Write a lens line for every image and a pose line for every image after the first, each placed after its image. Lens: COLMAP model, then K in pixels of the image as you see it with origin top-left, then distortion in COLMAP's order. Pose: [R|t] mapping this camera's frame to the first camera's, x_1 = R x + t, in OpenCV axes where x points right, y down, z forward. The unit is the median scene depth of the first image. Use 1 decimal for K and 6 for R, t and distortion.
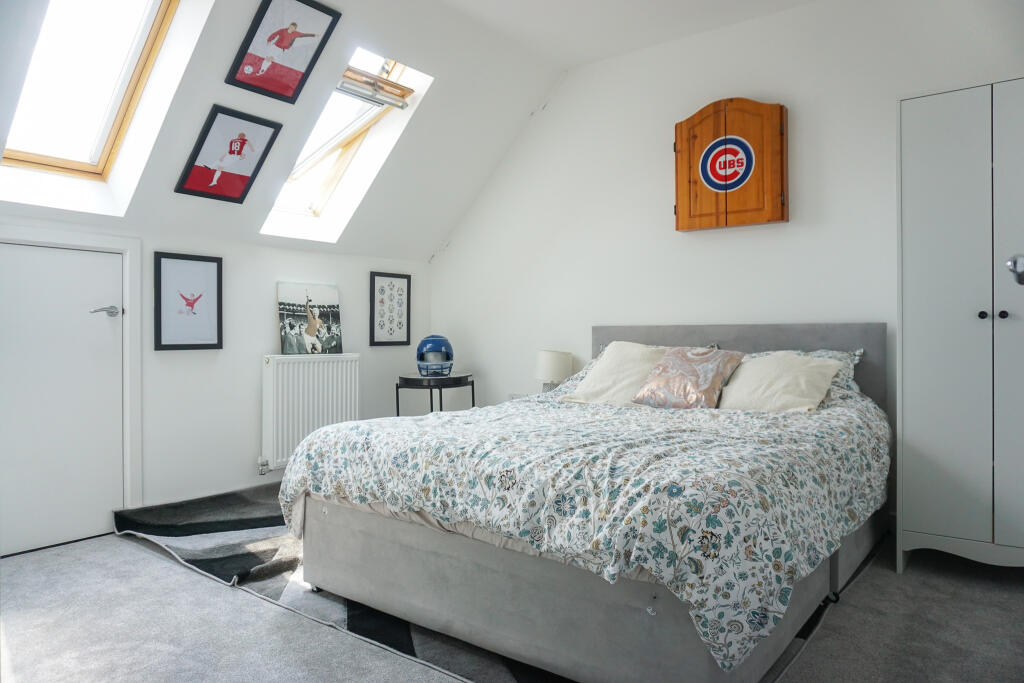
lens RADIAL K [[681.5, 0, 511.6], [0, 681.5, 333.9], [0, 0, 1]] dist [-0.063721, 0.048715]
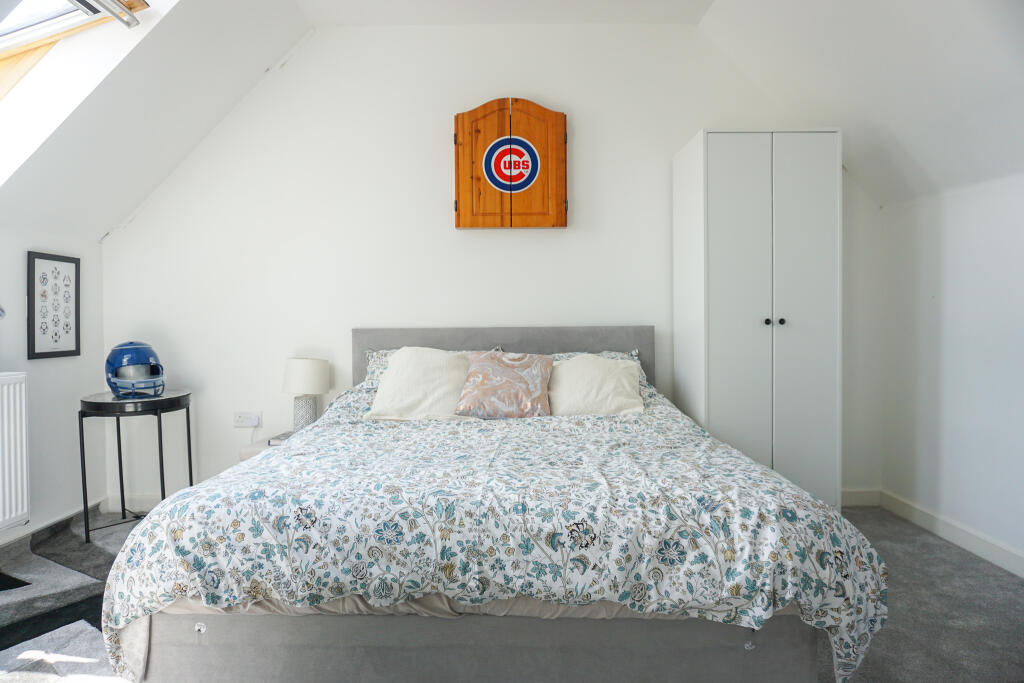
lens RADIAL K [[681.5, 0, 511.6], [0, 681.5, 333.9], [0, 0, 1]] dist [-0.063721, 0.048715]
pose [[0.796407, -0.014153, 0.604595, -0.312892], [0.006362, 0.999867, 0.015027, -0.020929], [-0.604728, -0.008121, 0.796391, 0.230371]]
